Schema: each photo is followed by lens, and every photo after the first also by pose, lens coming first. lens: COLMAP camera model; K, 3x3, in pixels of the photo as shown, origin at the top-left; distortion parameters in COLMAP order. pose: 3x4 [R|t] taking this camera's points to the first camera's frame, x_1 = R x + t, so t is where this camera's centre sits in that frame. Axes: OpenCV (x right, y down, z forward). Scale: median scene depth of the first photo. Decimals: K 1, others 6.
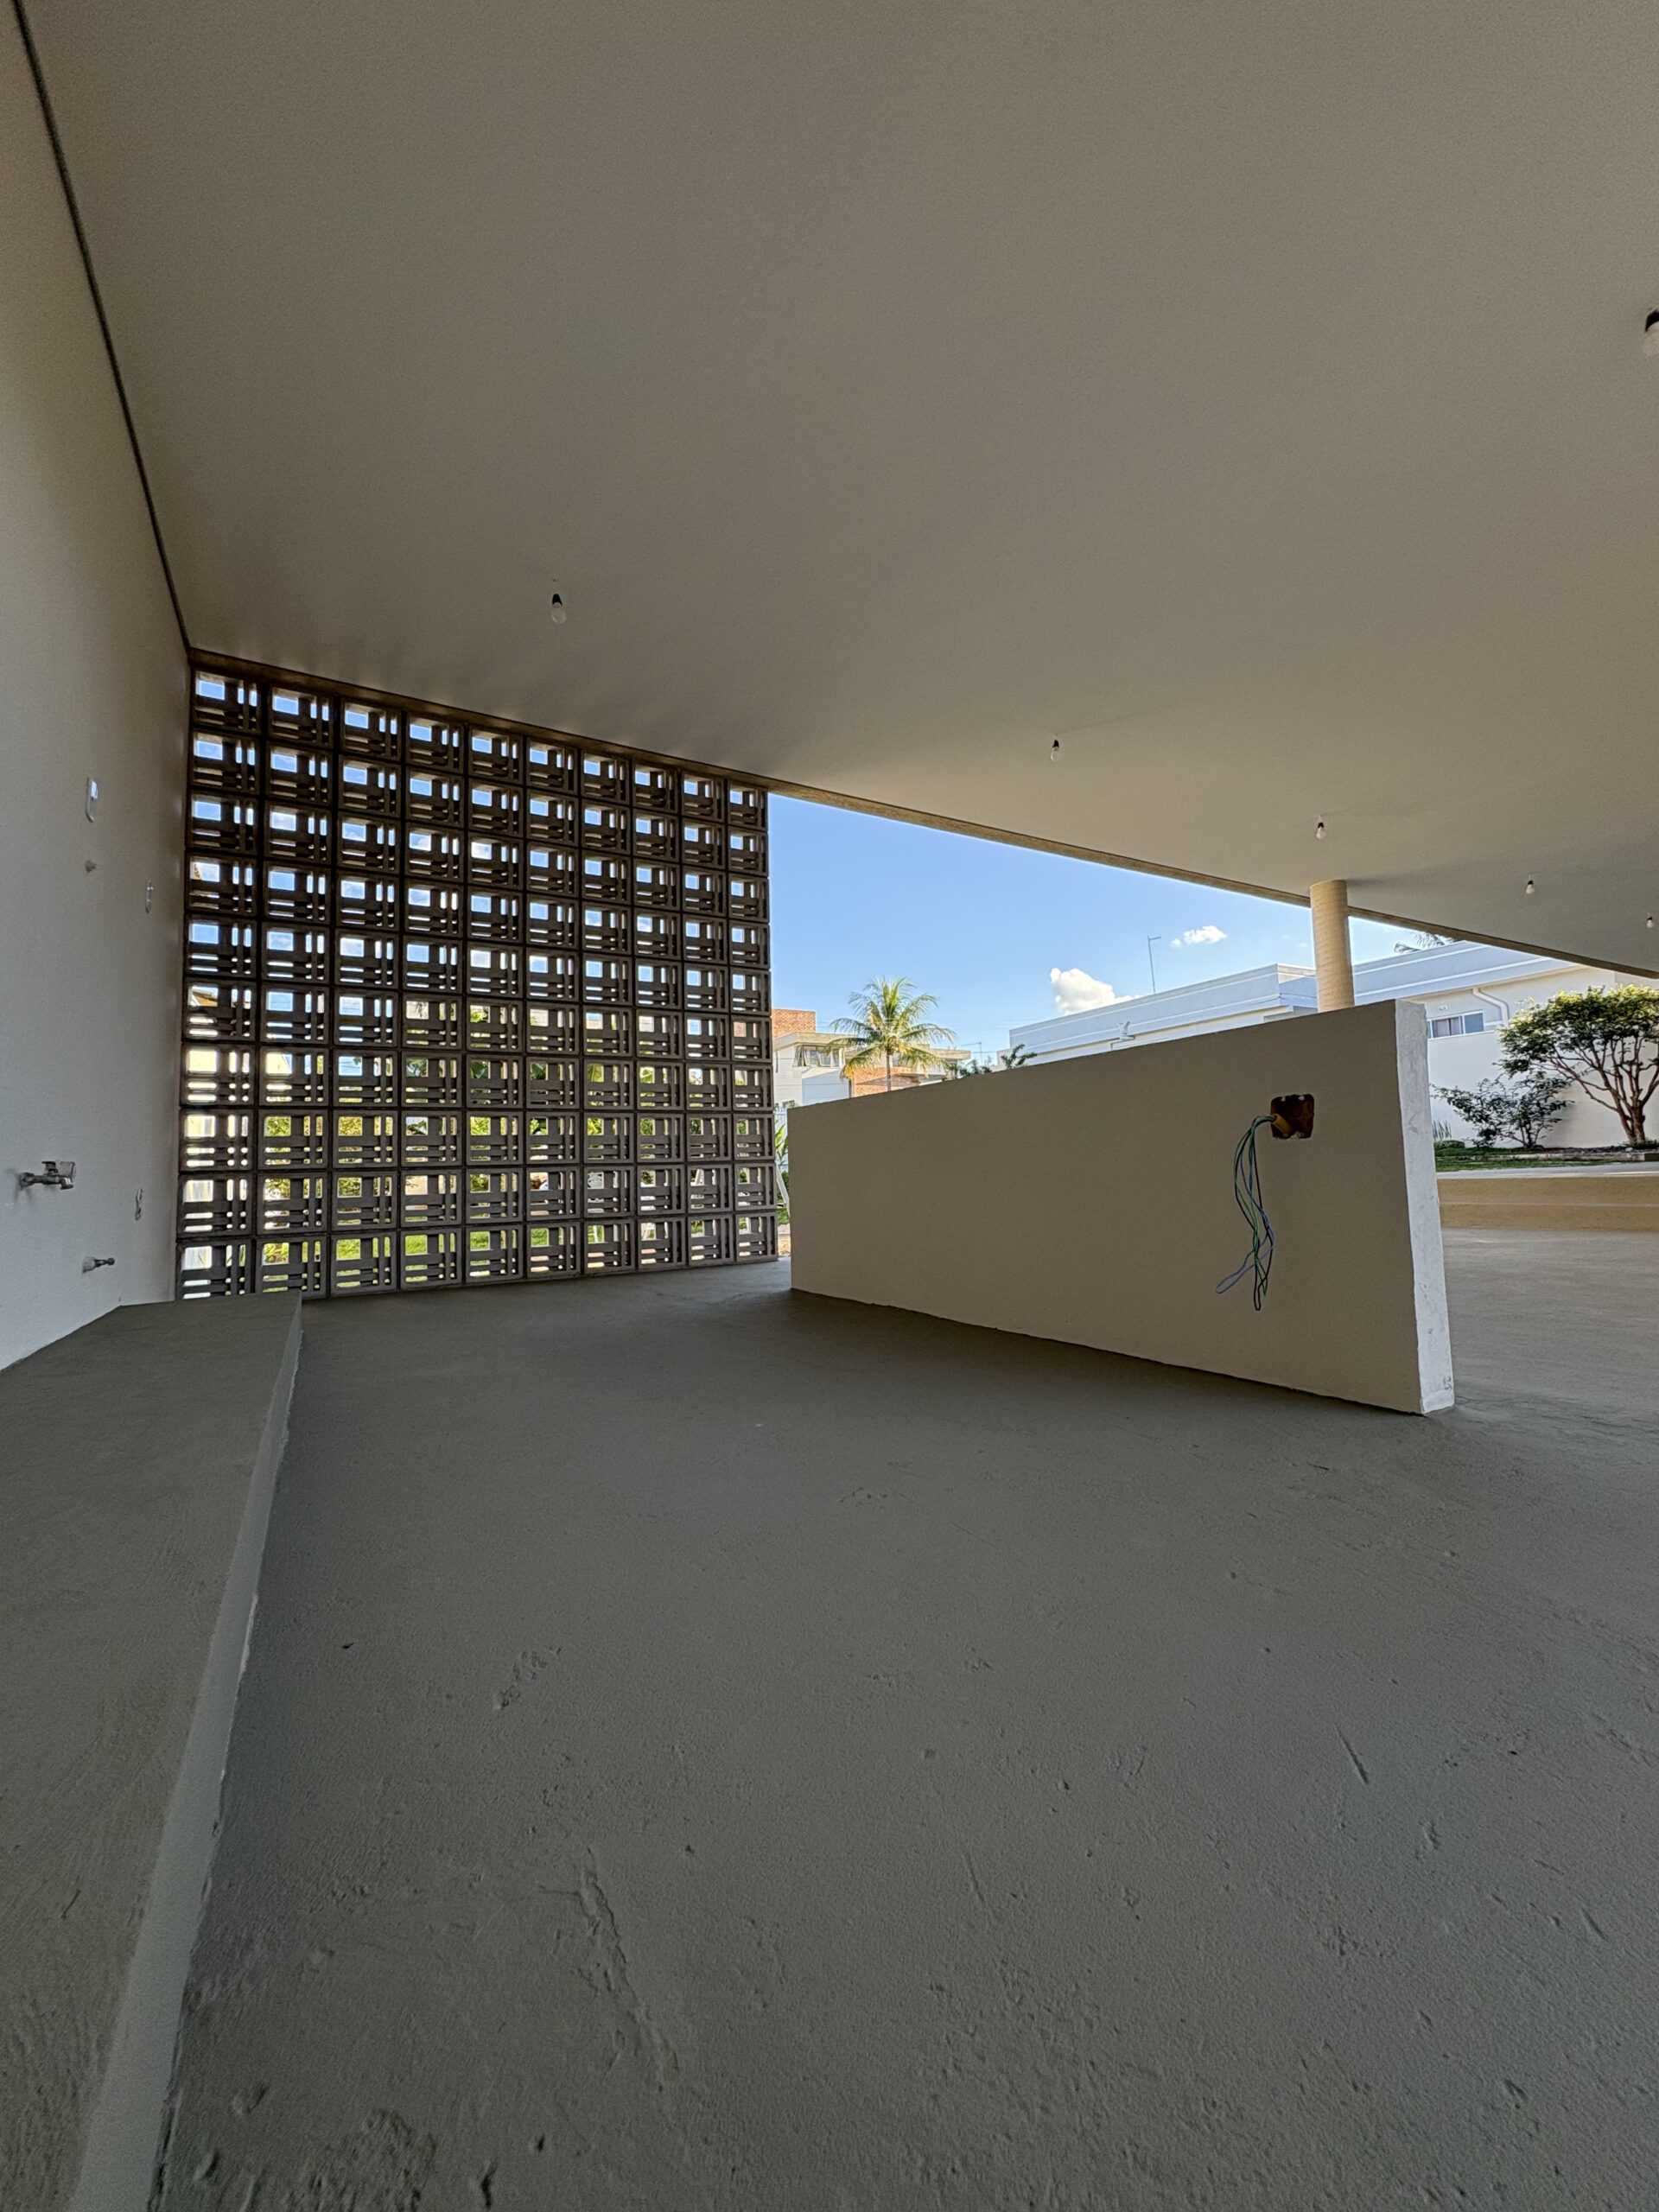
lens RADIAL K [[881.9, 0, 819.2], [0, 881.9, 1106.2], [0, 0, 1]] dist [-0.002538, -0.000283]
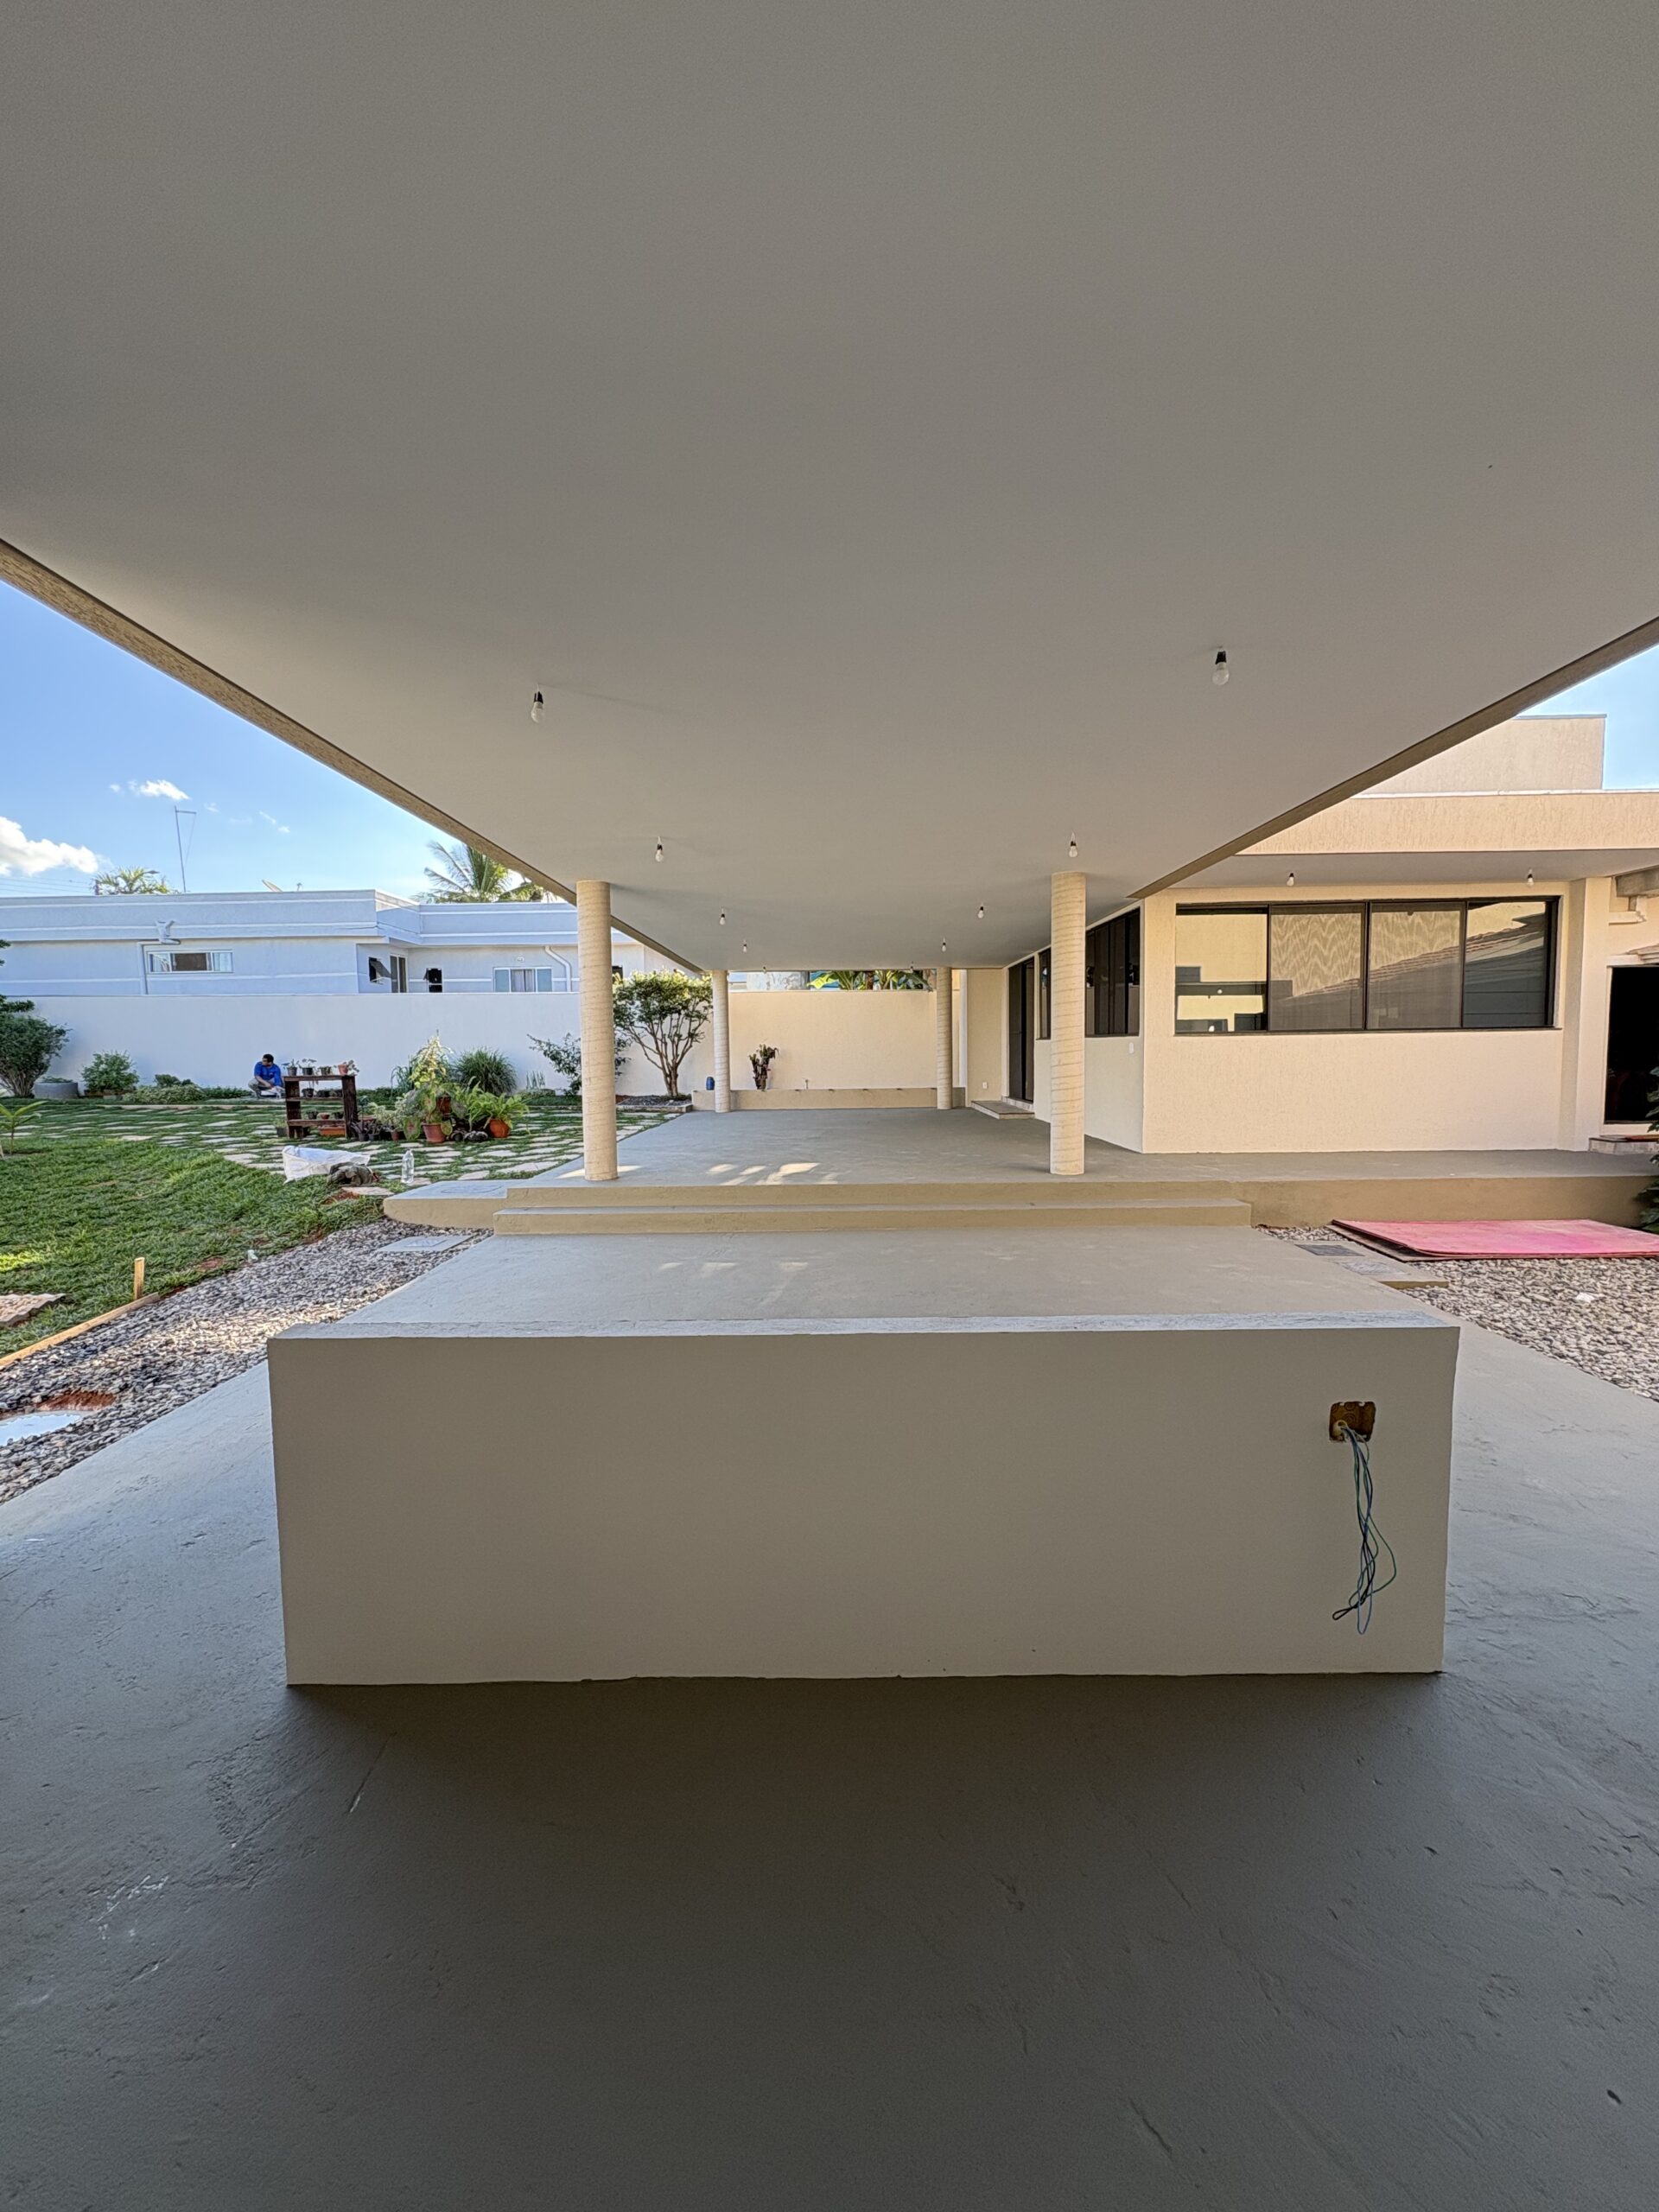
lens RADIAL K [[881.9, 0, 835.0], [0, 881.9, 1108.9], [0, 0, 1]] dist [-0.002538, -0.000283]
pose [[0.487028, -0.036037, 0.872643, -0.225417], [-0.069069, 0.994430, 0.079614, -0.136686], [-0.870651, -0.099047, 0.481826, 0.370274]]
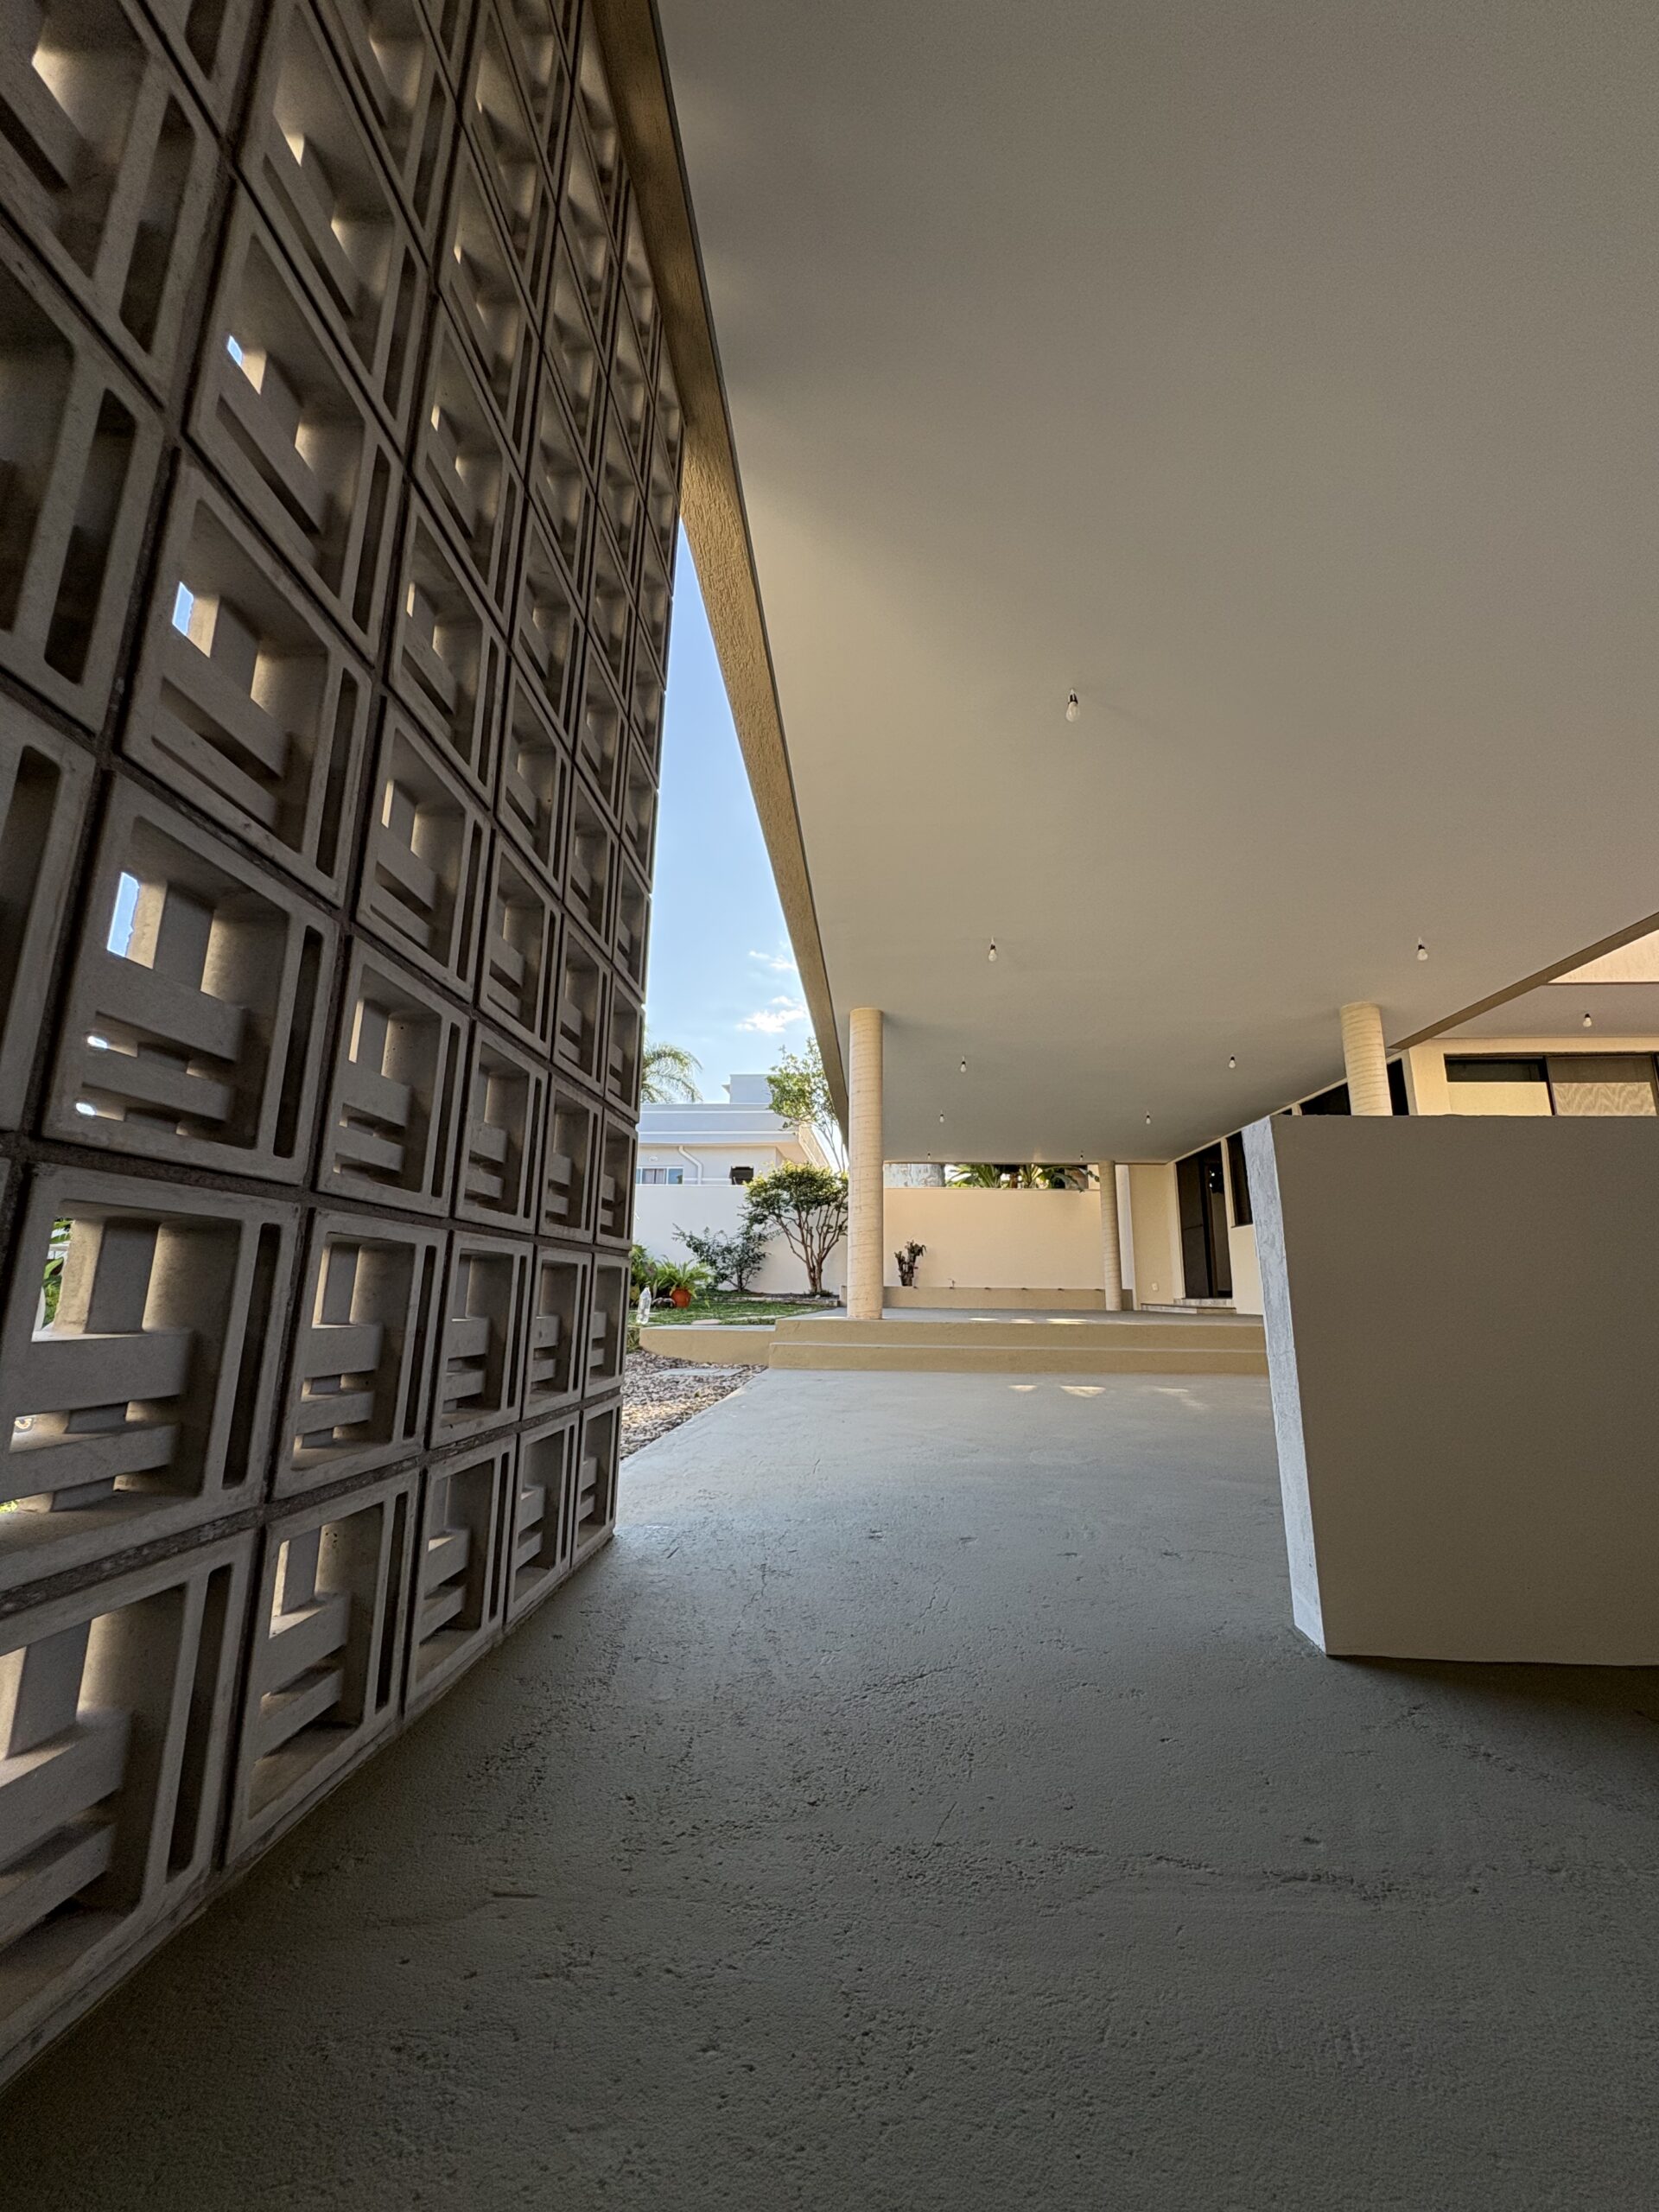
lens RADIAL K [[881.9, 0, 827.2], [0, 881.9, 1107.2], [0, 0, 1]] dist [-0.002538, -0.000283]
pose [[0.535463, 0.214385, 0.816896, -0.321097], [-0.094481, 0.976380, -0.194309, 0.067916], [-0.839257, 0.026865, 0.543071, 0.711570]]
